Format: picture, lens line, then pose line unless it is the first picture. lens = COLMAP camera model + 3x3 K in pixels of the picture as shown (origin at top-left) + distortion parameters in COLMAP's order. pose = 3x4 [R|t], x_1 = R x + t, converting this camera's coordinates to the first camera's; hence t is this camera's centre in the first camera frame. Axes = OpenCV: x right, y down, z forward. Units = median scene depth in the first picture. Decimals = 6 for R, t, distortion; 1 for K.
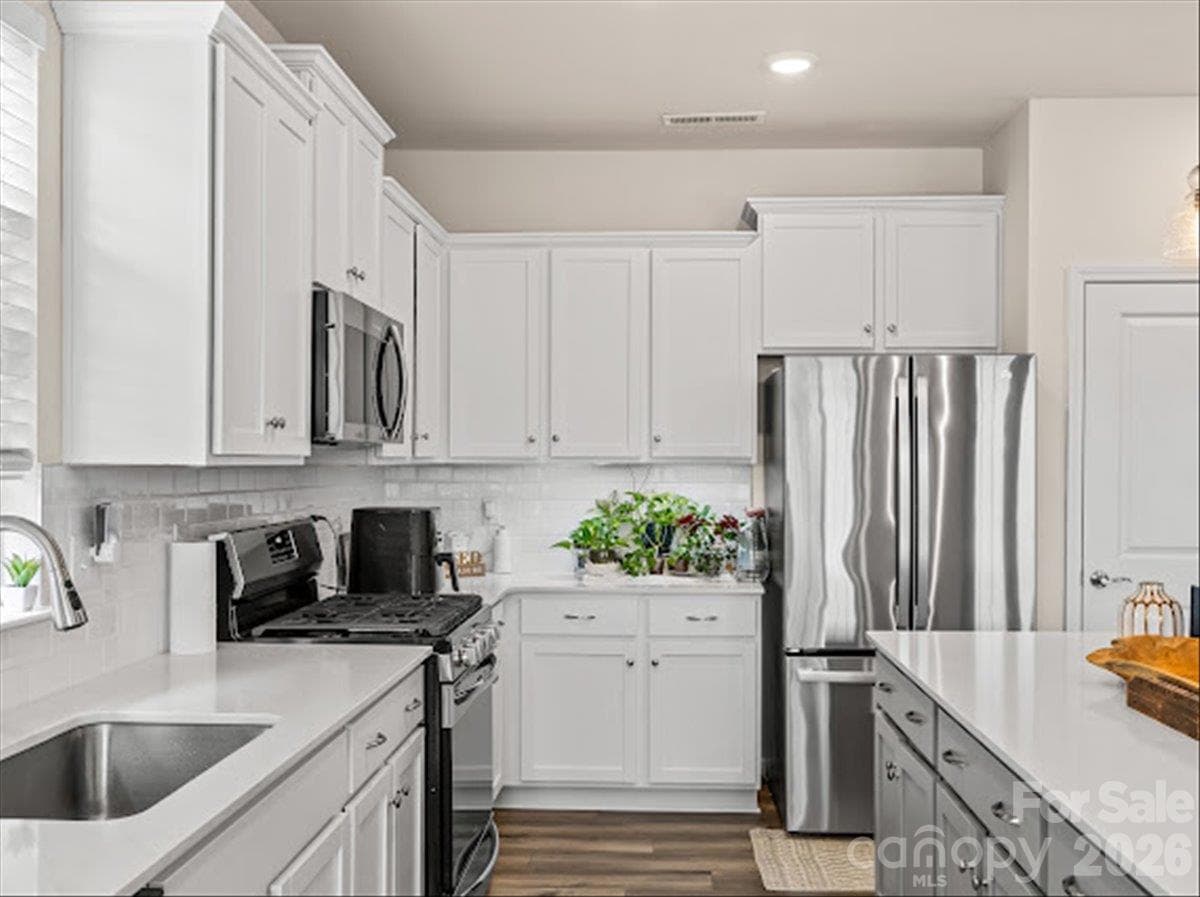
lens RADIAL K [[1150.6, 0, 597.9], [0, 1150.6, 451.7], [0, 0, 1]] dist [-0.000458, 0.000000]
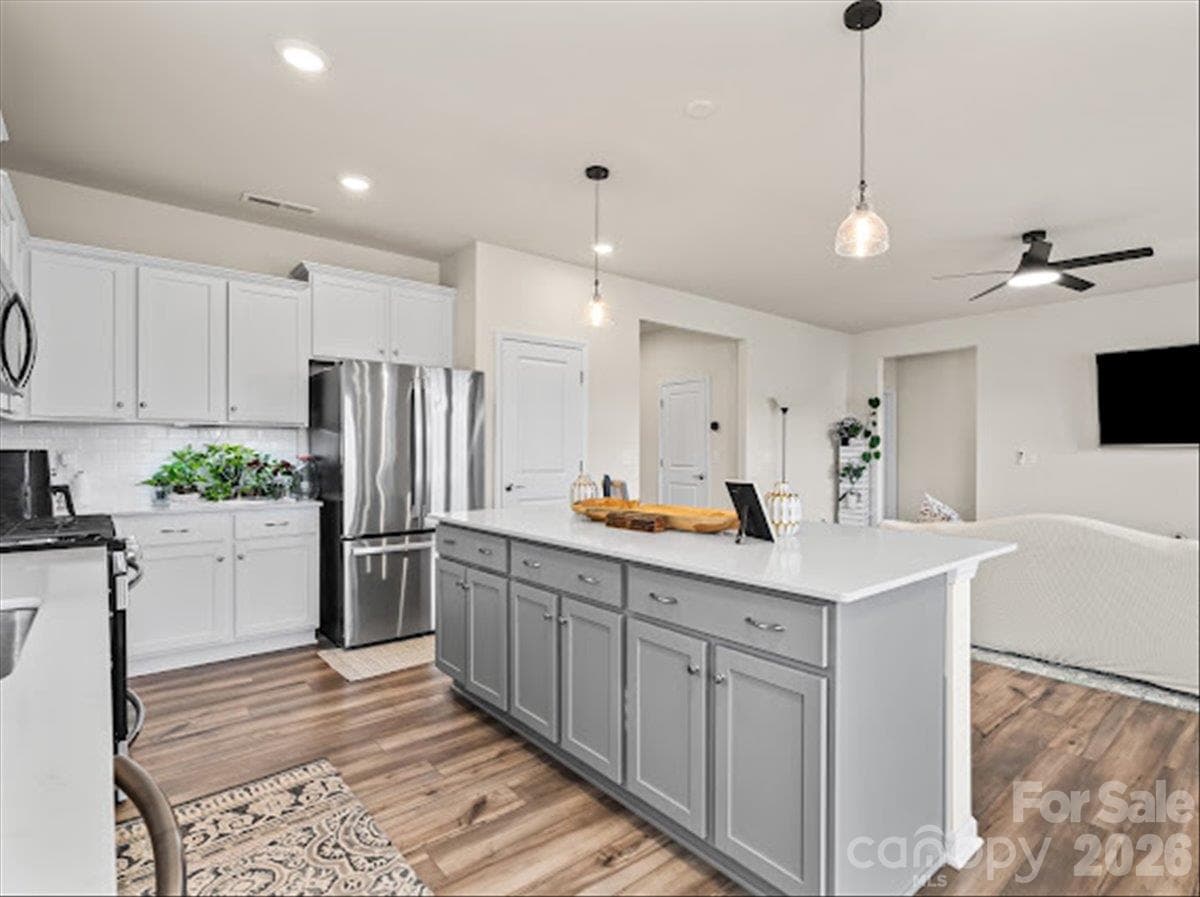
lens RADIAL K [[616.9, 0, 606.9], [0, 616.9, 449.8], [0, 0, 1]] dist [-0.001773, 0.000789]
pose [[0.716146, 0.014627, 0.697797, -0.160946], [-0.011740, 0.999891, -0.008911, 0.044497], [-0.697851, -0.001810, 0.716240, 0.095159]]
